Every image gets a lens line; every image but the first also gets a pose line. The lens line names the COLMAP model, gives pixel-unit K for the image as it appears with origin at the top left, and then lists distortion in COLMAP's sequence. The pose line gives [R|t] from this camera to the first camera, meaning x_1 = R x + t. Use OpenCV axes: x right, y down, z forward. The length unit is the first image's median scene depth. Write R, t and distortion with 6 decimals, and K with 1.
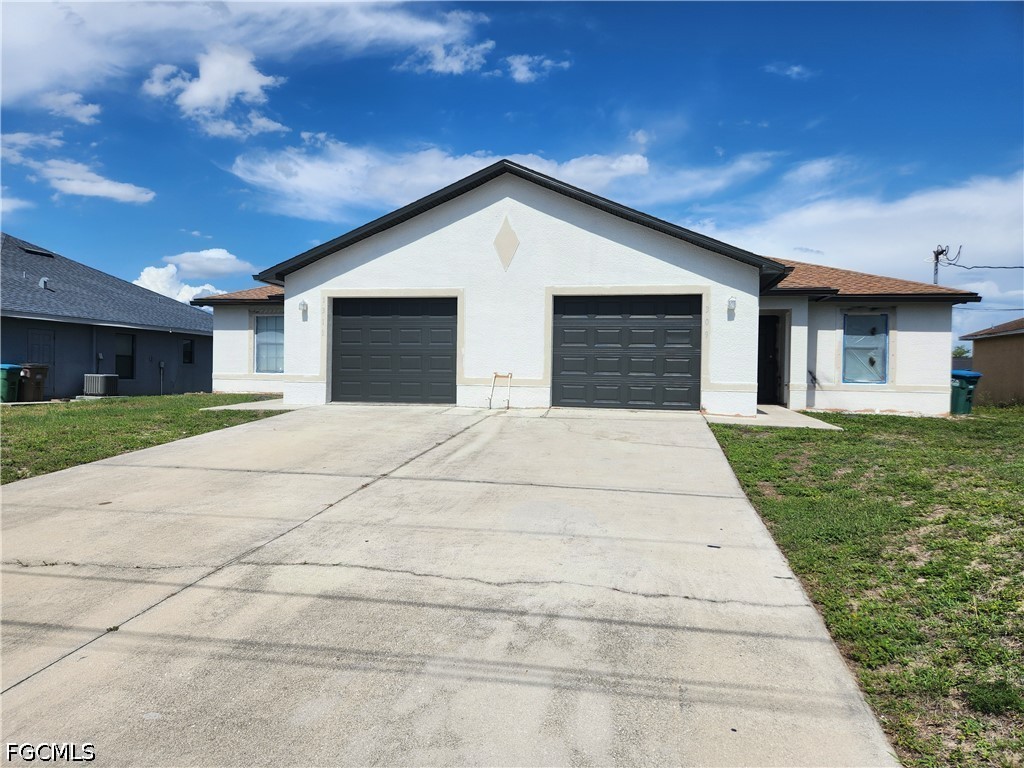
lens RADIAL K [[677.4, 0, 510.9], [0, 677.4, 400.8], [0, 0, 1]] dist [0.064918, -0.046727]
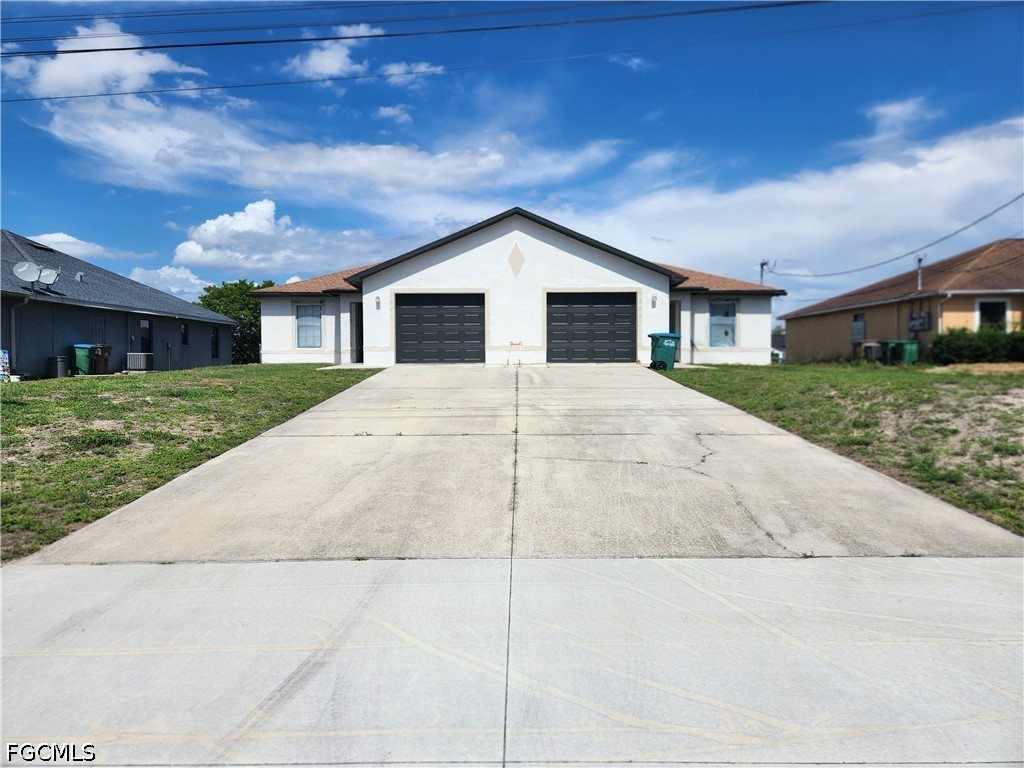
lens RADIAL K [[691.7, 0, 512.0], [0, 691.7, 395.1], [0, 0, 1]] dist [0.043424, -0.050220]
pose [[0.978798, -0.030462, 0.202550, -0.304402], [0.027362, 0.999462, 0.018089, 0.046115], [-0.202992, -0.012163, 0.979105, -0.495606]]
